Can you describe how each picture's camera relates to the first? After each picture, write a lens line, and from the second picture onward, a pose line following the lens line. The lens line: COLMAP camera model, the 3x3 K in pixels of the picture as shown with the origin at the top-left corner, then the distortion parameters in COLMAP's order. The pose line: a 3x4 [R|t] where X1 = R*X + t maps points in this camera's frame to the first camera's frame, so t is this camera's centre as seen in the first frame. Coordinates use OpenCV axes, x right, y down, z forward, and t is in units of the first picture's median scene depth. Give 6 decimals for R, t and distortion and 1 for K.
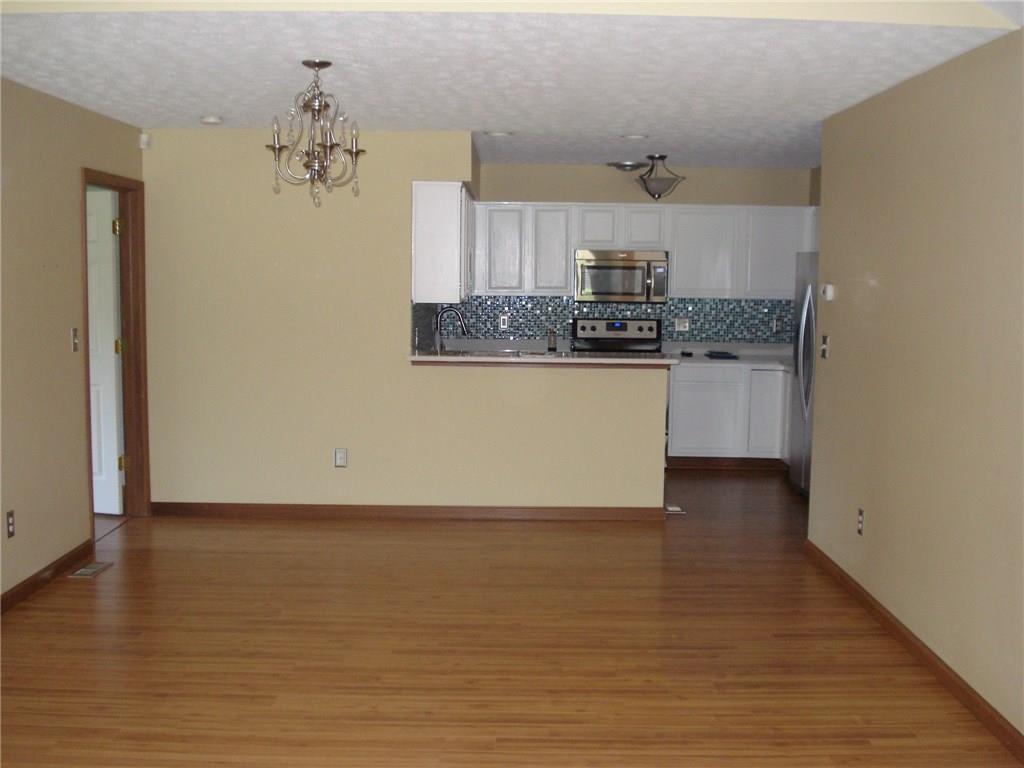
lens RADIAL K [[1166.3, 0, 517.1], [0, 1166.3, 385.9], [0, 0, 1]] dist [-0.061883, -0.133268]
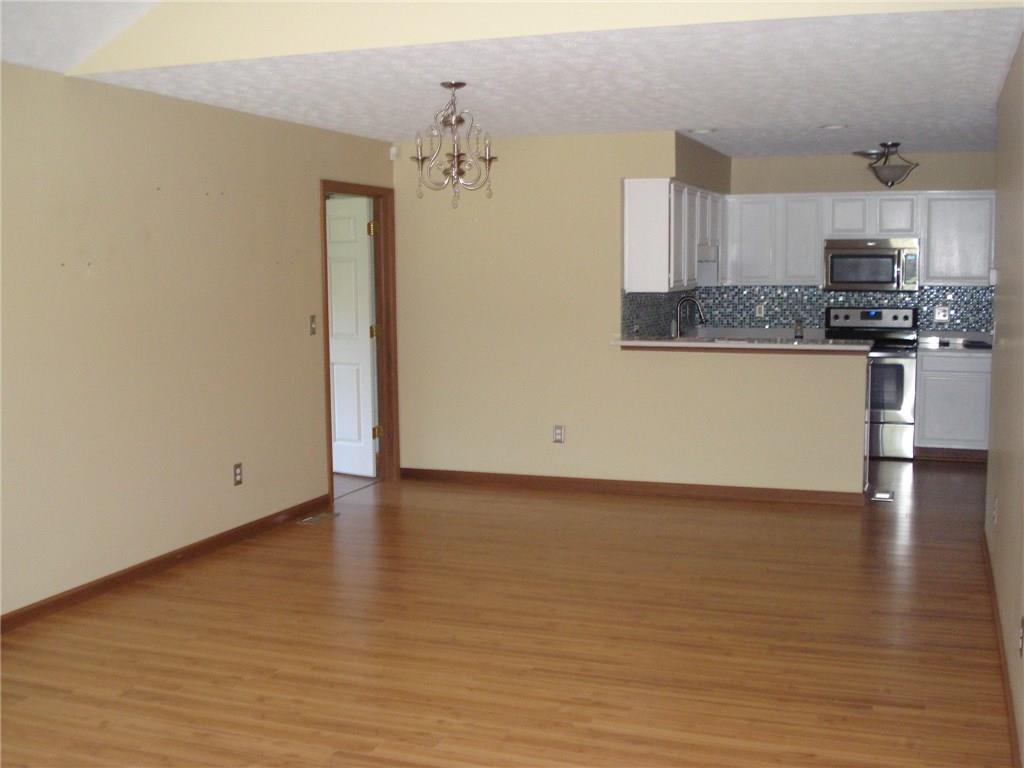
lens RADIAL K [[1166.3, 0, 517.1], [0, 1166.3, 385.9], [0, 0, 1]] dist [-0.061883, -0.133268]
pose [[0.938054, 0.017567, -0.346044, 0.197666], [-0.015882, 0.999844, 0.007707, 0.009076], [0.346126, -0.001734, 0.938187, -0.046773]]
